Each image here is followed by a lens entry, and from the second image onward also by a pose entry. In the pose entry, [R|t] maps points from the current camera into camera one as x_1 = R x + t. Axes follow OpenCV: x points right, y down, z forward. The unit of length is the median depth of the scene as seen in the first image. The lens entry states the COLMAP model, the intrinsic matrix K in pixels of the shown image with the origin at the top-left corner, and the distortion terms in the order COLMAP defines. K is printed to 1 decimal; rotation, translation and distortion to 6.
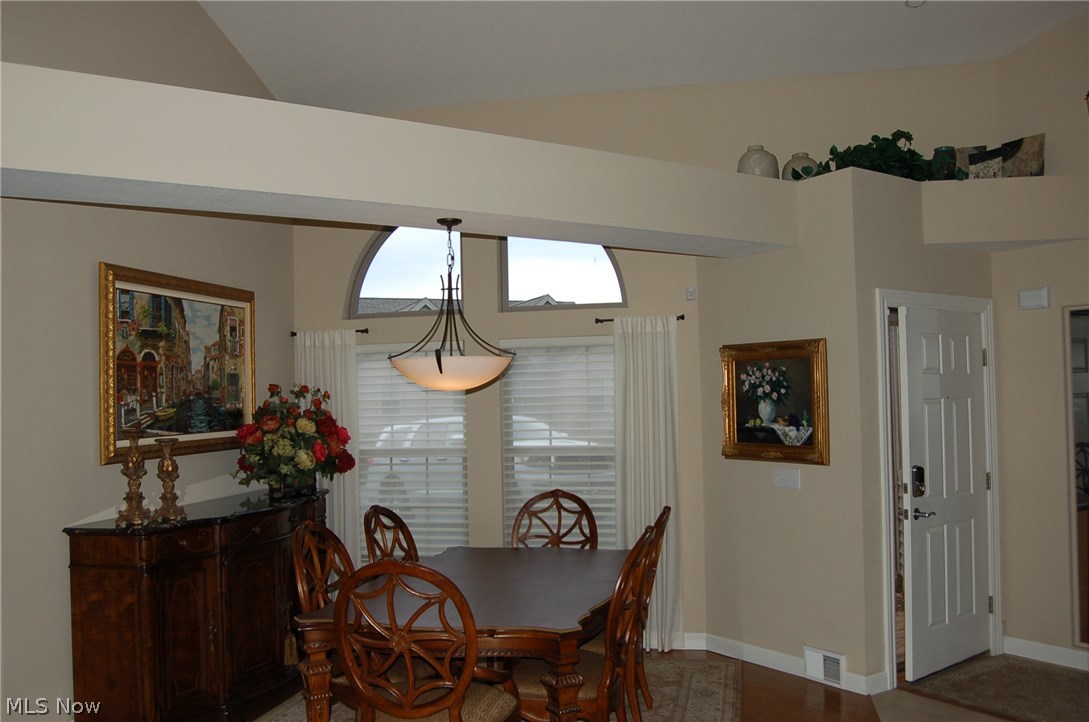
lens RADIAL K [[952.2, 0, 544.0], [0, 952.2, 362.3], [0, 0, 1]] dist [-0.071120, 0.009118]
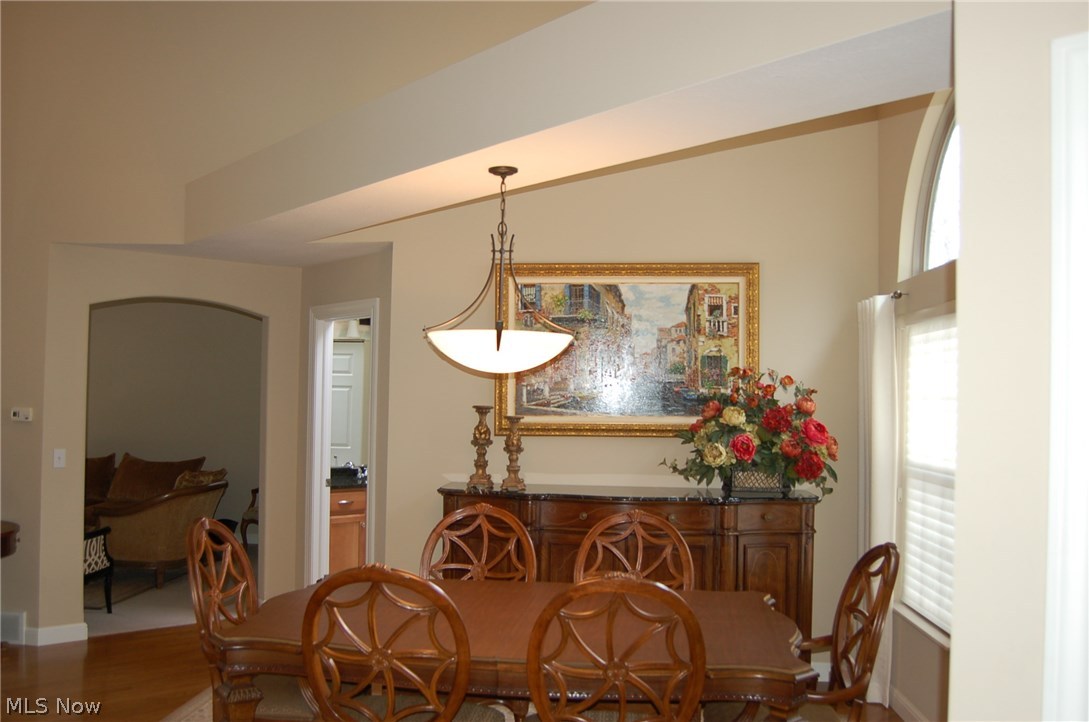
lens RADIAL K [[952.2, 0, 544.9], [0, 952.2, 368.6], [0, 0, 1]] dist [-0.071120, 0.009118]
pose [[0.135092, -0.008183, -0.990799, 0.592933], [0.020971, 0.999766, -0.005397, 0.027047], [0.990611, -0.020048, 0.135232, 0.742417]]
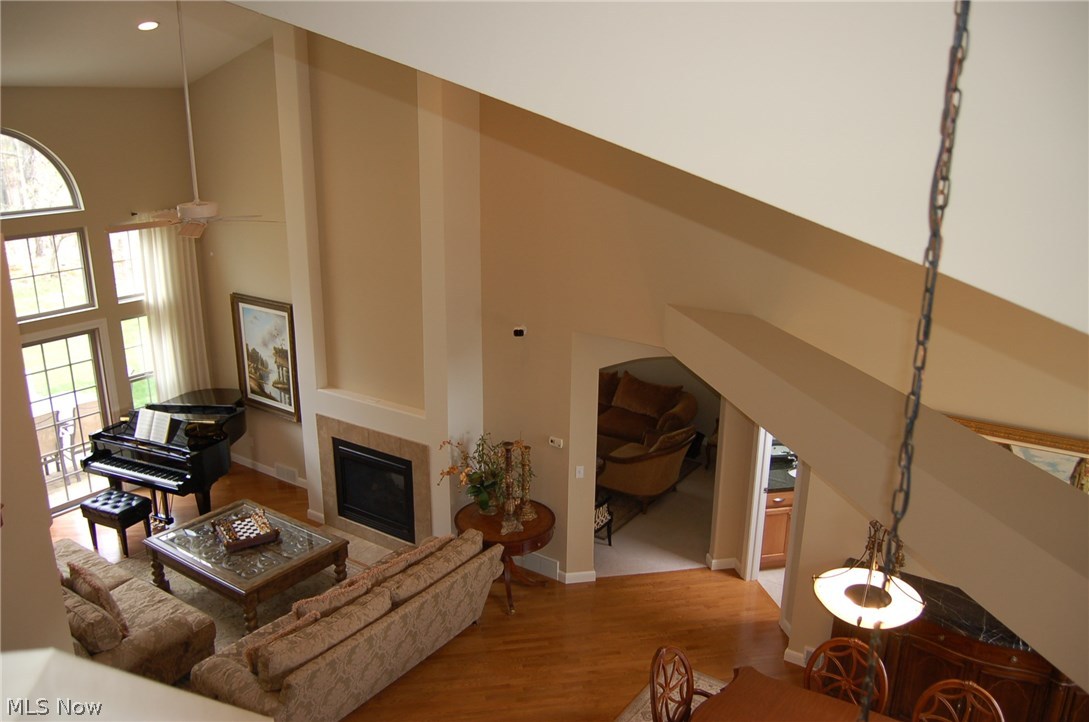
lens RADIAL K [[858.8, 0, 540.1], [0, 858.8, 377.7], [0, 0, 1]] dist [-0.088511, 0.018199]
pose [[-0.379523, 0.288365, -0.879095, 0.704443], [0.032843, 0.953786, 0.298687, -0.456983], [0.924599, 0.084487, -0.371454, 0.794591]]
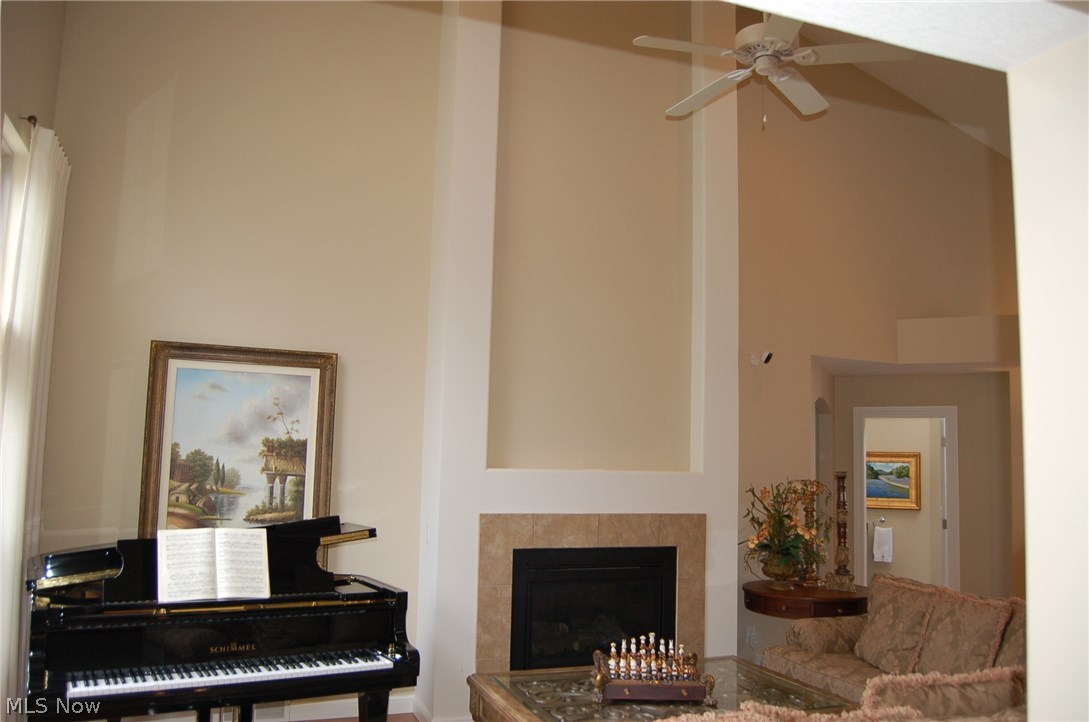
lens RADIAL K [[858.8, 0, 551.3], [0, 858.8, 382.9], [0, 0, 1]] dist [-0.088511, 0.018199]
pose [[0.550057, -0.054009, -0.833379, 0.293393], [-0.001133, 0.997857, -0.065415, -0.011702], [0.835126, 0.036926, 0.548818, -0.620914]]
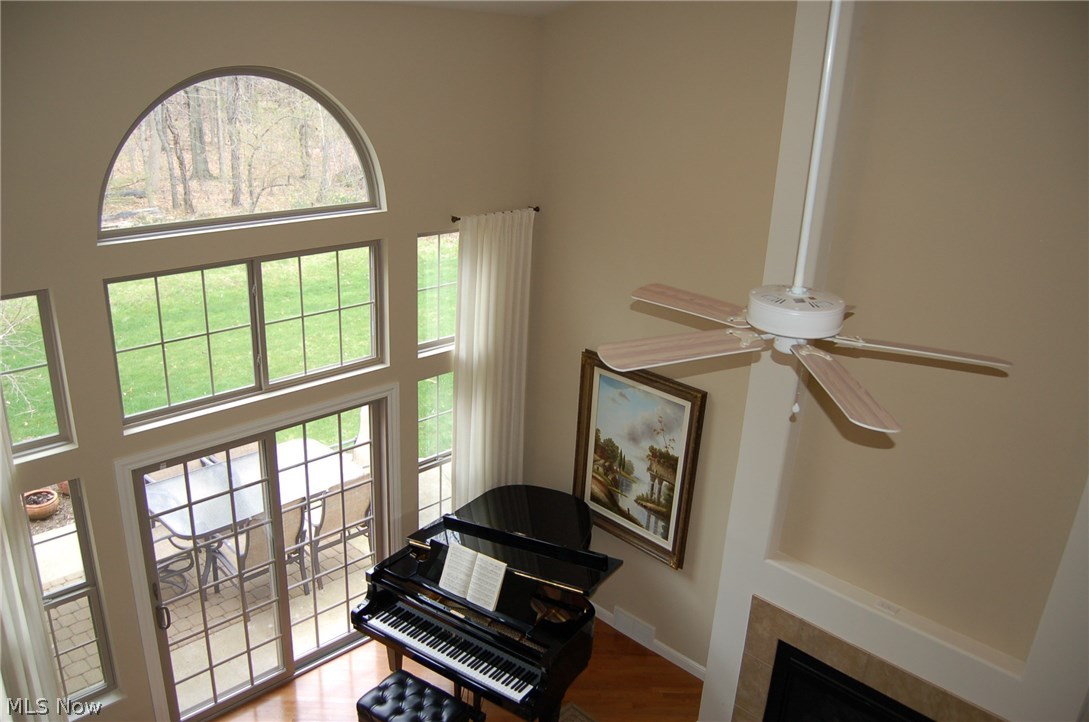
lens RADIAL K [[858.8, 0, 539.8], [0, 858.8, 379.1], [0, 0, 1]] dist [-0.088511, 0.018199]
pose [[-0.538330, 0.291498, -0.790715, 0.280598], [-0.008127, 0.936434, 0.350751, -0.481270], [0.842695, 0.195246, -0.501741, 0.047709]]
